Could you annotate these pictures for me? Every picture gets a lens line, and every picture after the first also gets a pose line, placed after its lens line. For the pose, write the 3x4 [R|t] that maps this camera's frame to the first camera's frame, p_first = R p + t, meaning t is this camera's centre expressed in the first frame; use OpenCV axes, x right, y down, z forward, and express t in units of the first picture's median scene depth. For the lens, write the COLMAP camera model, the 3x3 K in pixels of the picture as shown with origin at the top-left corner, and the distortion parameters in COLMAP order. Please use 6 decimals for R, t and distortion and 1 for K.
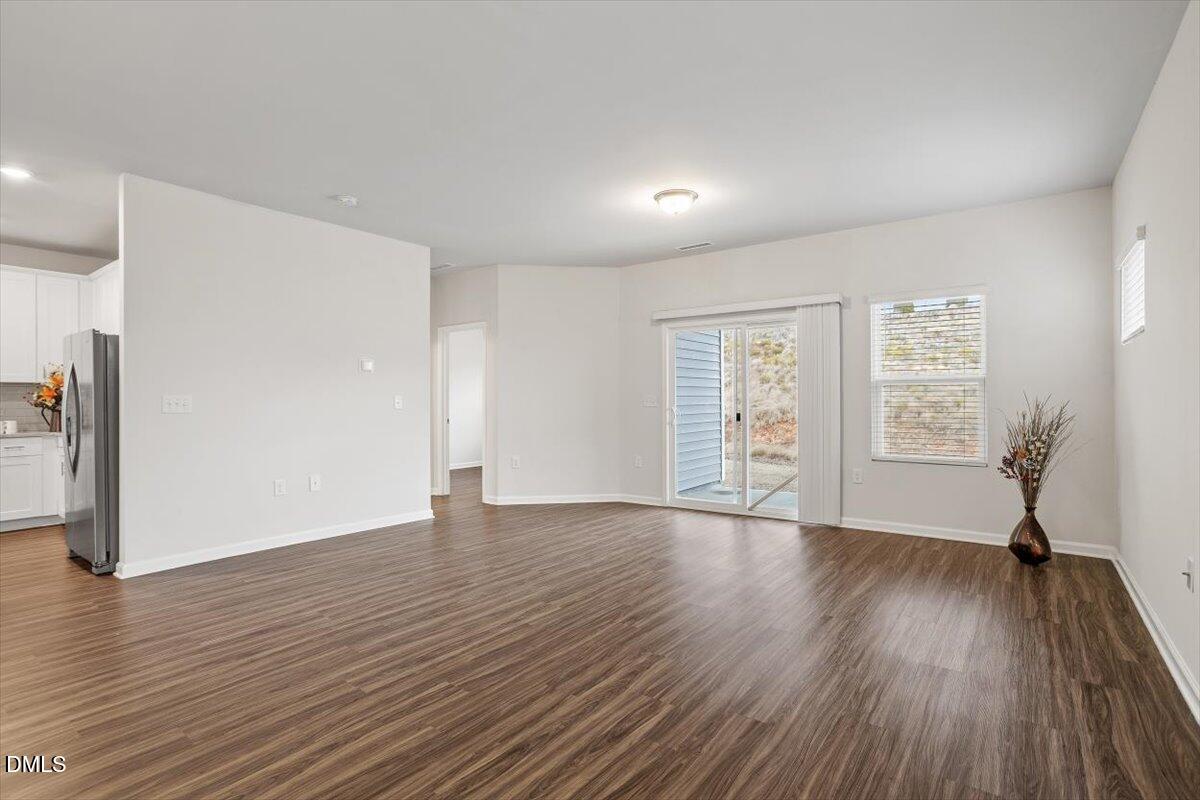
lens RADIAL K [[579.3, 0, 600.9], [0, 579.3, 396.8], [0, 0, 1]] dist [-0.040283, 0.018947]
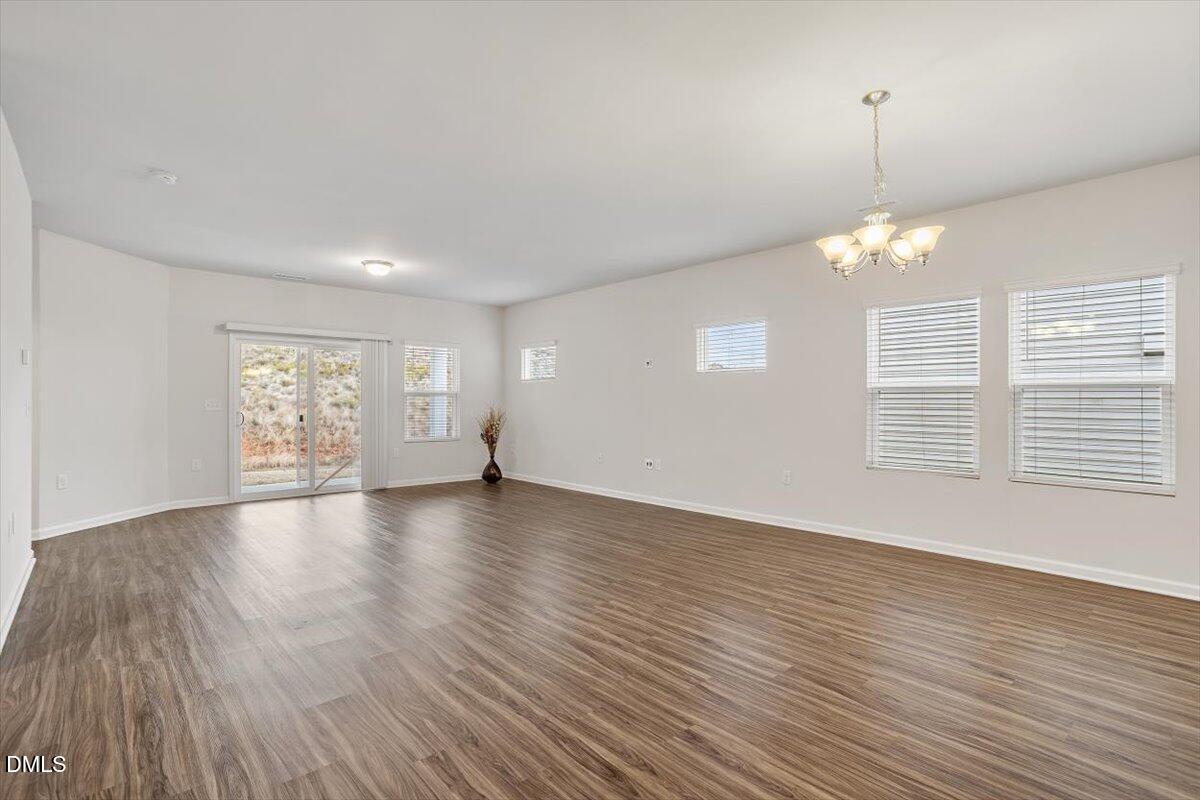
lens RADIAL K [[579.3, 0, 594.4], [0, 579.3, 398.1], [0, 0, 1]] dist [-0.040283, 0.018947]
pose [[0.213577, 0.011468, 0.976859, -1.223314], [-0.006576, 0.999925, -0.010301, -0.000484], [-0.976904, -0.004224, 0.213636, 0.171012]]
